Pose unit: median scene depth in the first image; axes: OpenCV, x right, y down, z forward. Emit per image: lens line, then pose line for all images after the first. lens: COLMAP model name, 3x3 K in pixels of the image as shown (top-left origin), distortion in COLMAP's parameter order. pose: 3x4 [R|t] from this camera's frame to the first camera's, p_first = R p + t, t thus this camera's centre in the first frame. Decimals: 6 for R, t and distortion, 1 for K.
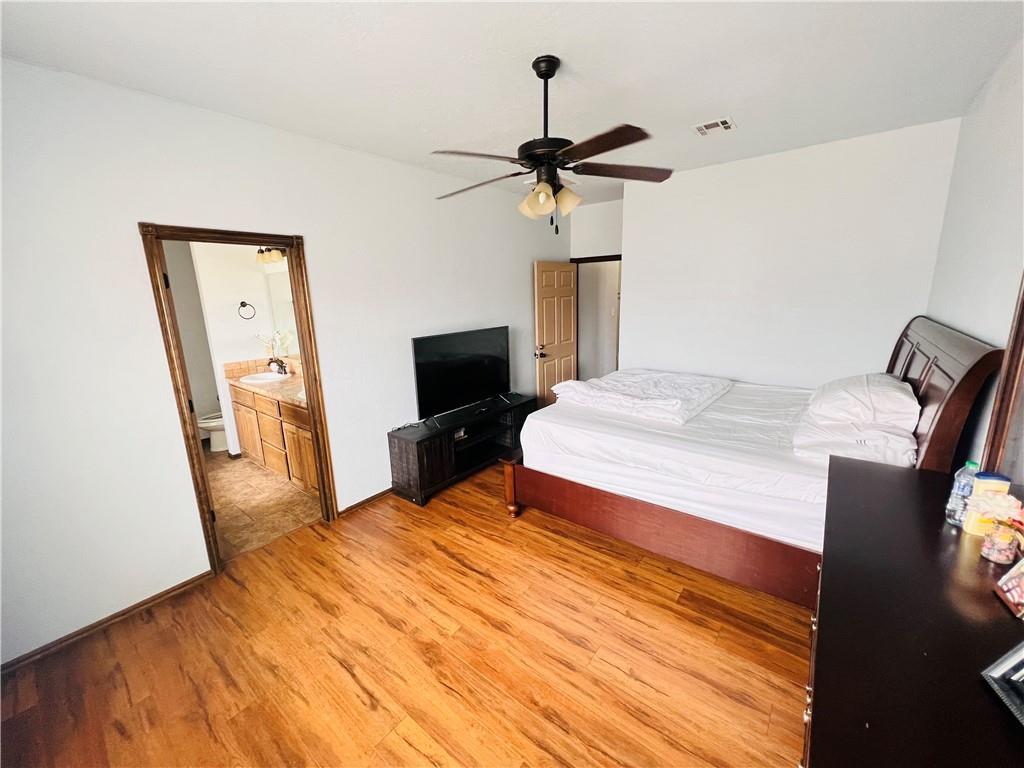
lens RADIAL K [[408.3, 0, 509.7], [0, 408.3, 381.7], [0, 0, 1]] dist [-0.002248, 0.000260]
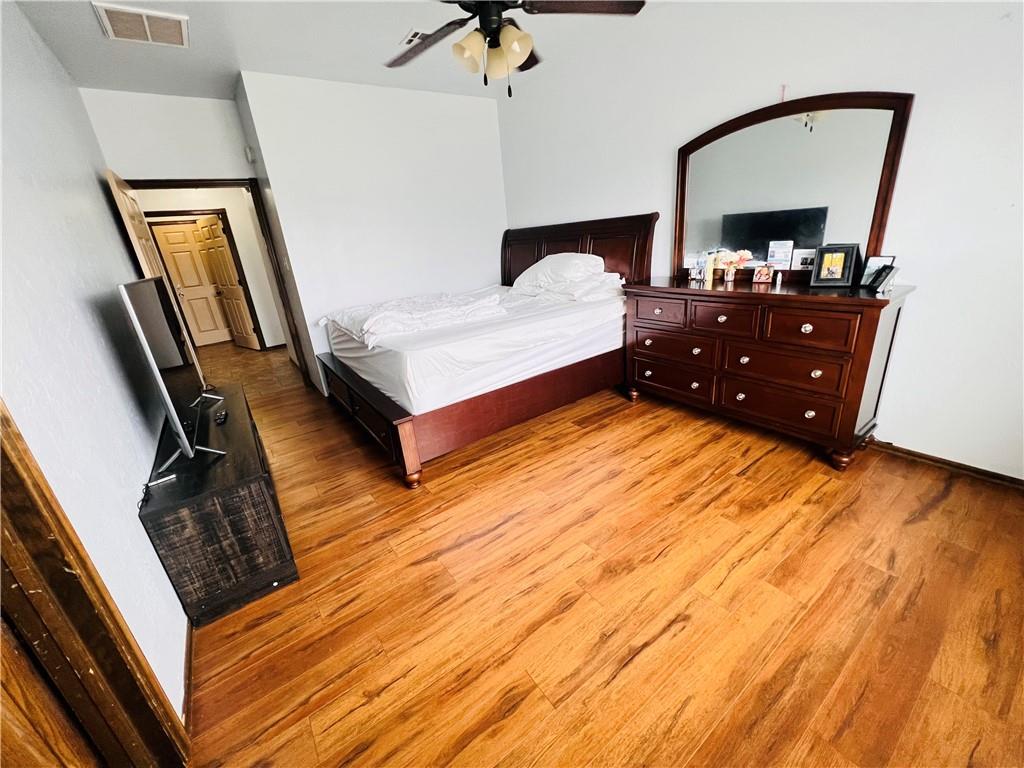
lens RADIAL K [[408.3, 0, 509.7], [0, 408.3, 381.7], [0, 0, 1]] dist [-0.002248, 0.000260]
pose [[0.277137, -0.323521, 0.904726, -0.846308], [0.284862, 0.926940, 0.244205, 0.003217], [-0.917632, 0.190044, 0.349048, 0.749790]]
